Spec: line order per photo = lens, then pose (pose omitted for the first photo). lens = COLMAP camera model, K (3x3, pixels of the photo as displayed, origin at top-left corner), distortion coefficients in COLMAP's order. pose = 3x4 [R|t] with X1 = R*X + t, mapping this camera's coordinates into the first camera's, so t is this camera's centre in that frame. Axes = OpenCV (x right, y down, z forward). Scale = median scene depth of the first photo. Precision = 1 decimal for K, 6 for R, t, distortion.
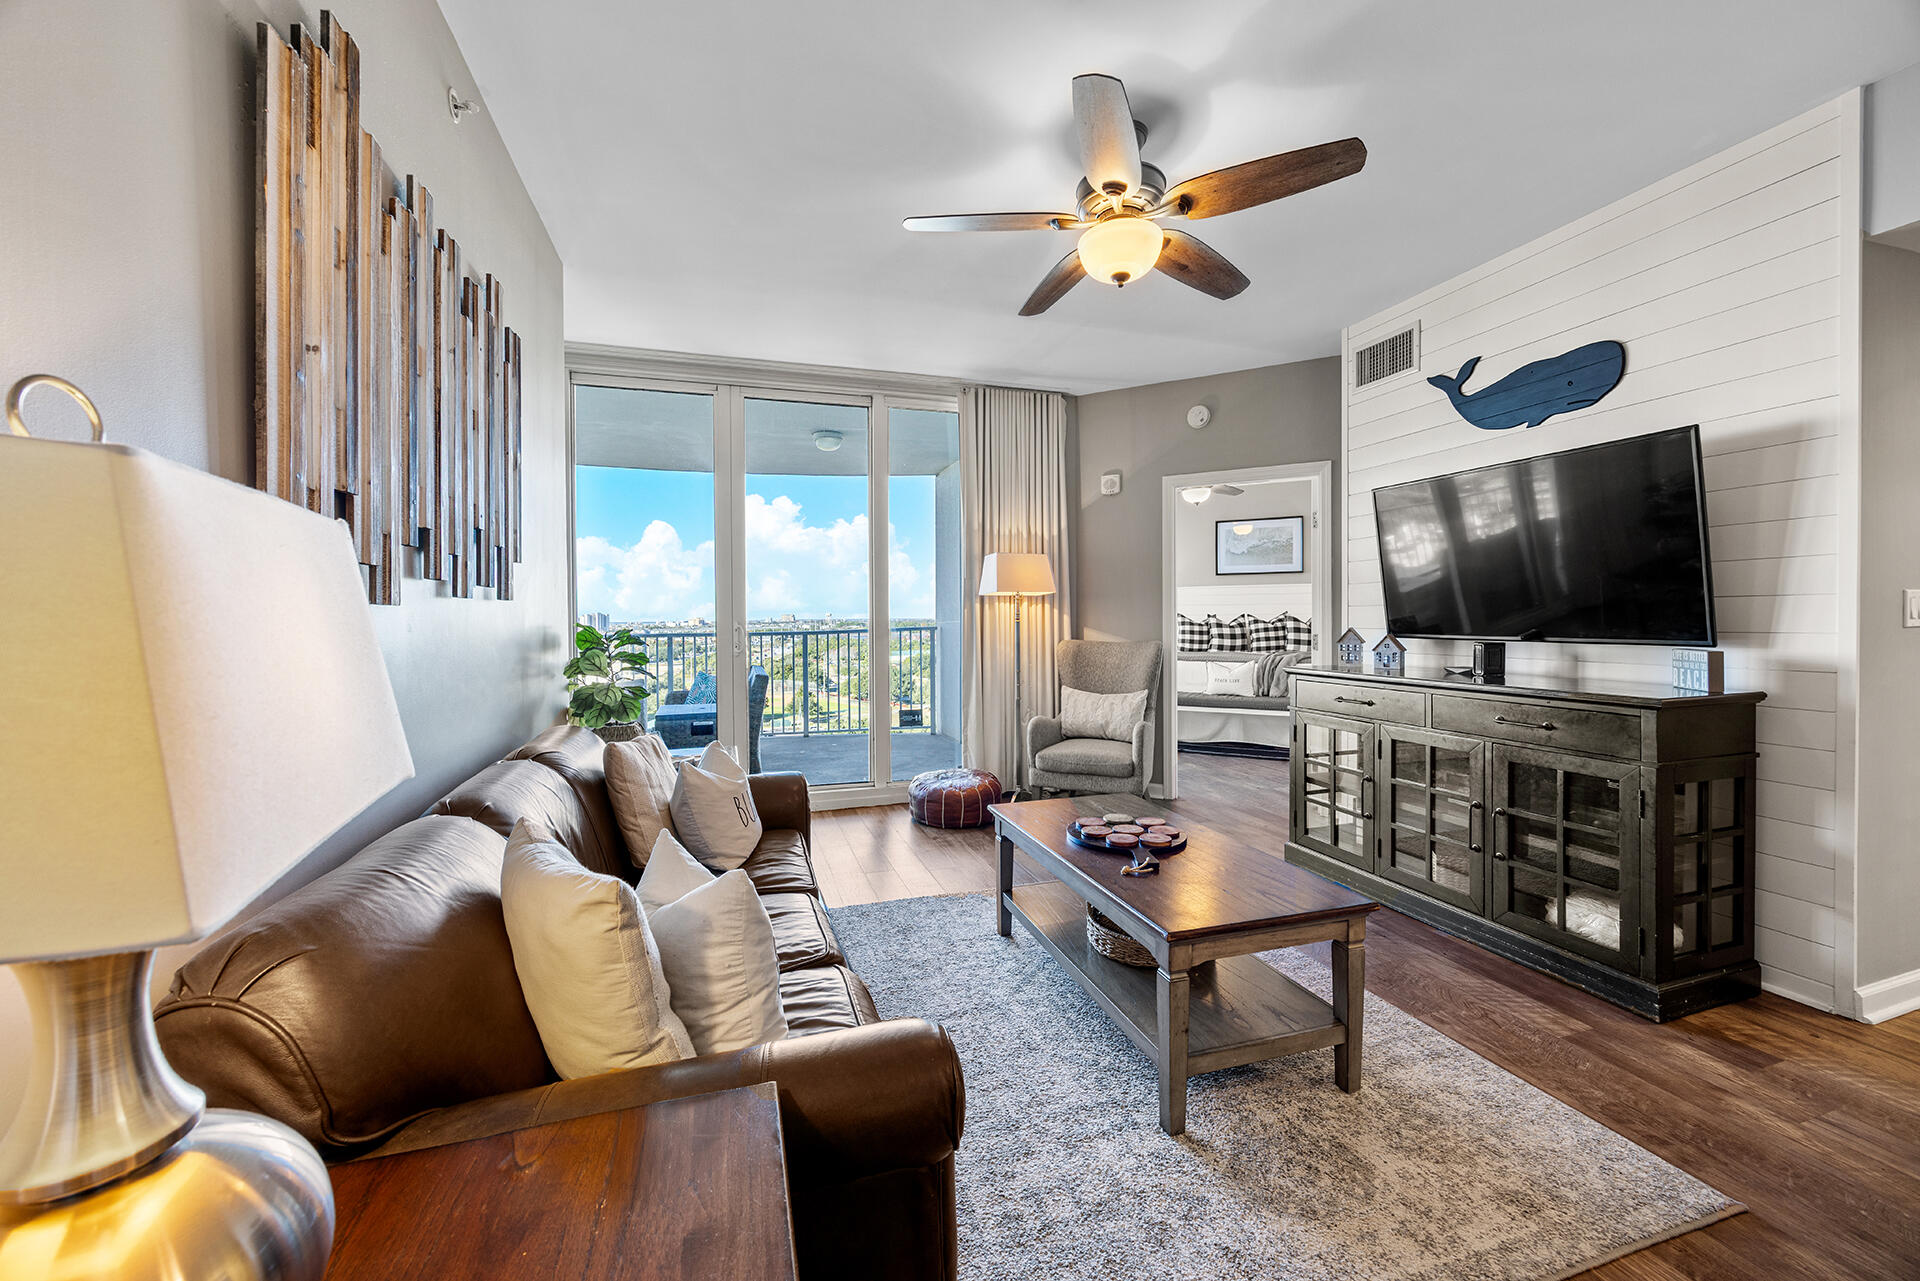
lens RADIAL K [[751.2, 0, 973.9], [0, 751.2, 615.8], [0, 0, 1]] dist [0.000049, 0.000124]
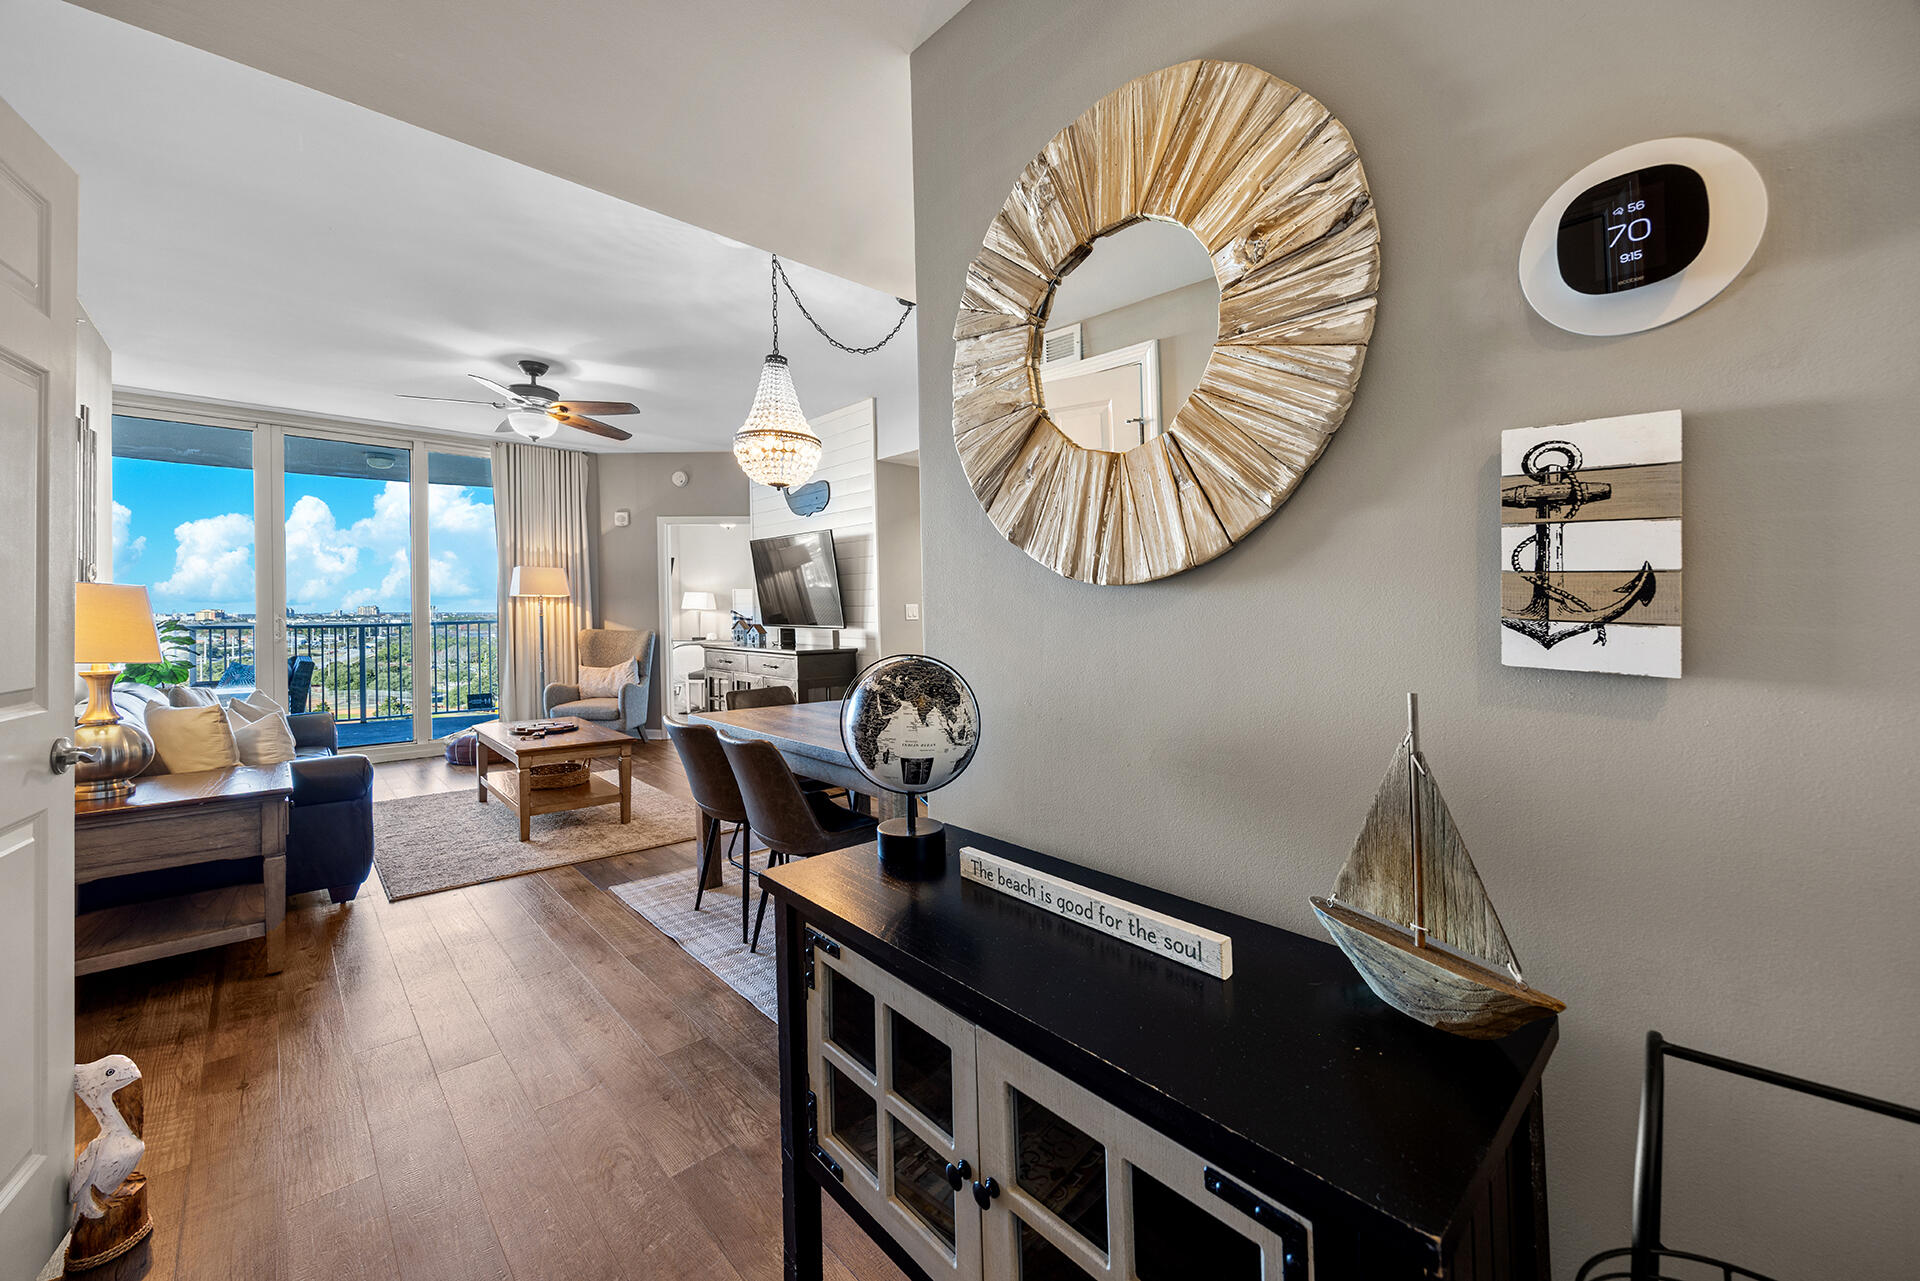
lens RADIAL K [[751.2, 0, 973.9], [0, 751.2, 615.8], [0, 0, 1]] dist [0.000049, 0.000124]
pose [[0.905432, 0.005536, 0.424455, 0.205122], [-0.008332, 0.999954, 0.004732, -0.005773], [-0.424409, -0.007821, 0.905437, -0.630137]]
